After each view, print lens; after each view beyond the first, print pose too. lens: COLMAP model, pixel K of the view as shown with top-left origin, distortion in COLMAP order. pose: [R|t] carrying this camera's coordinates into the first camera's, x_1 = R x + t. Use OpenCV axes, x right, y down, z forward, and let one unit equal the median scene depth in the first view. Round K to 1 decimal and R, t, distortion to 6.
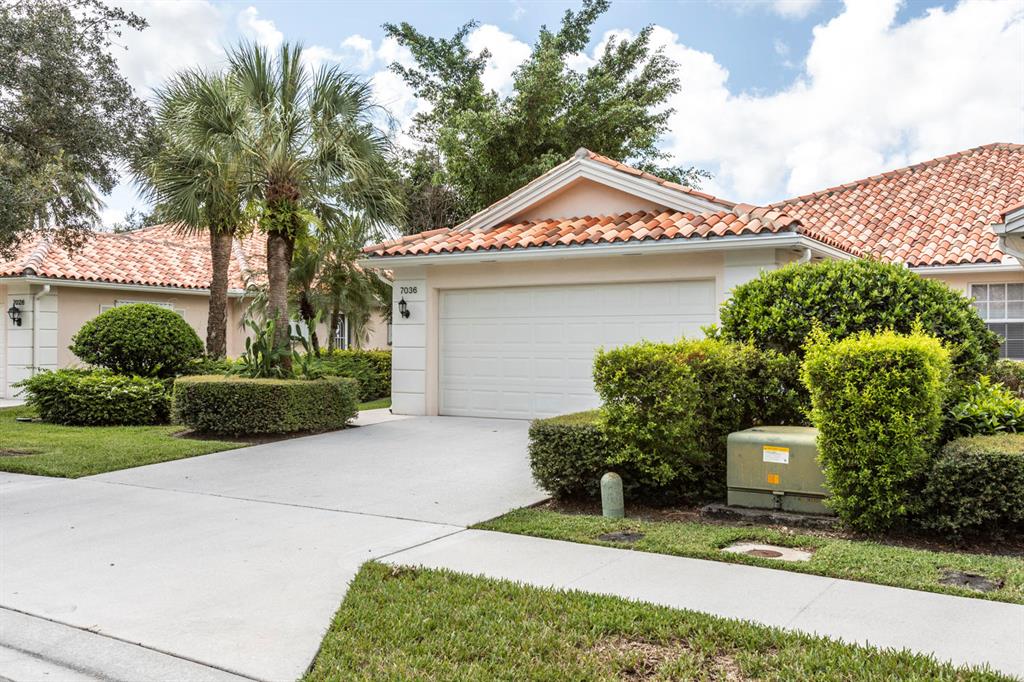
lens RADIAL K [[916.6, 0, 512.0], [0, 916.6, 341.0], [0, 0, 1]] dist [-0.001681, 0.005760]
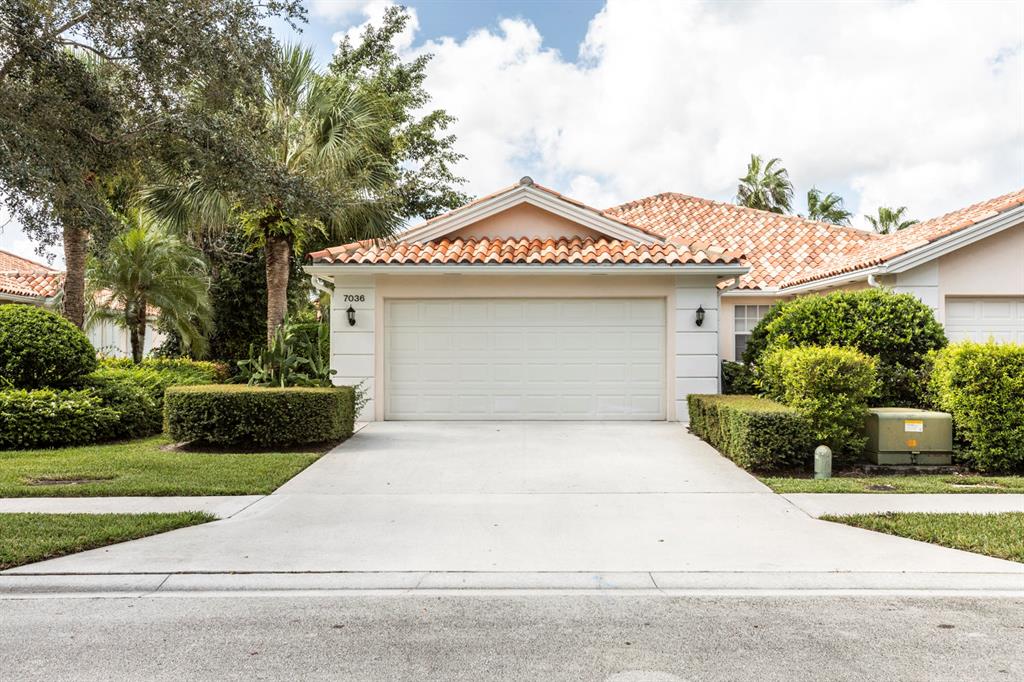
lens RADIAL K [[916.6, 0, 512.0], [0, 916.6, 341.0], [0, 0, 1]] dist [-0.001681, 0.005760]
pose [[0.857857, 0.003587, 0.513877, -0.548654], [0.001373, 0.999956, -0.009272, 0.001607], [-0.513887, 0.008659, 0.857814, 0.048923]]
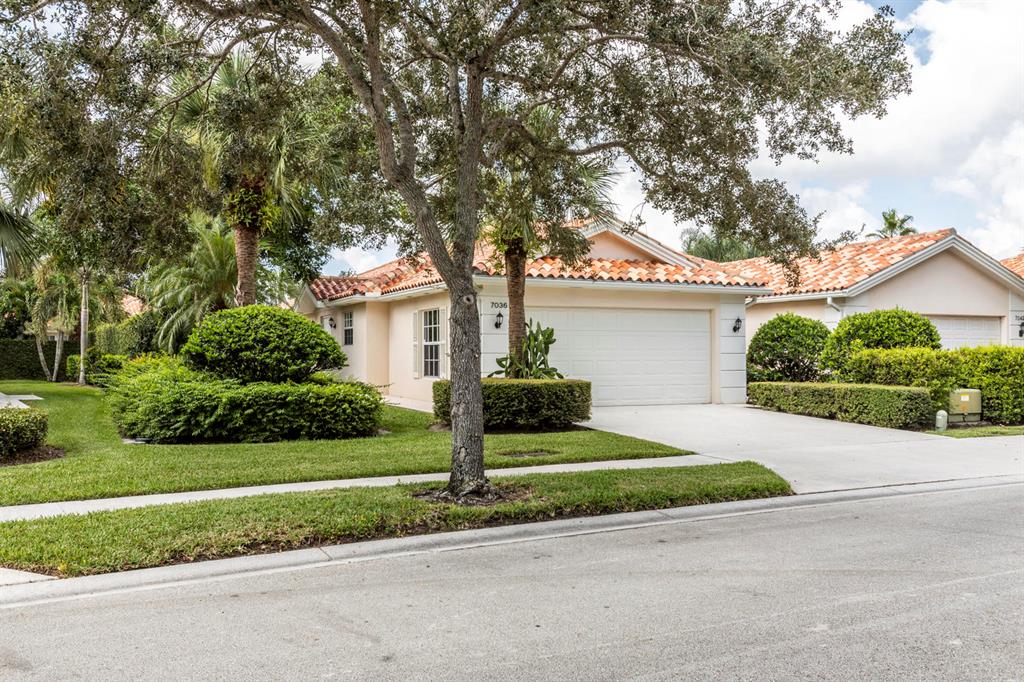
lens RADIAL K [[916.6, 0, 512.0], [0, 916.6, 341.0], [0, 0, 1]] dist [-0.001681, 0.005760]
pose [[0.552094, 0.009247, 0.833731, -1.243530], [-0.000181, 0.999940, -0.010970, 0.004619], [-0.833782, 0.005906, 0.552062, 0.374282]]
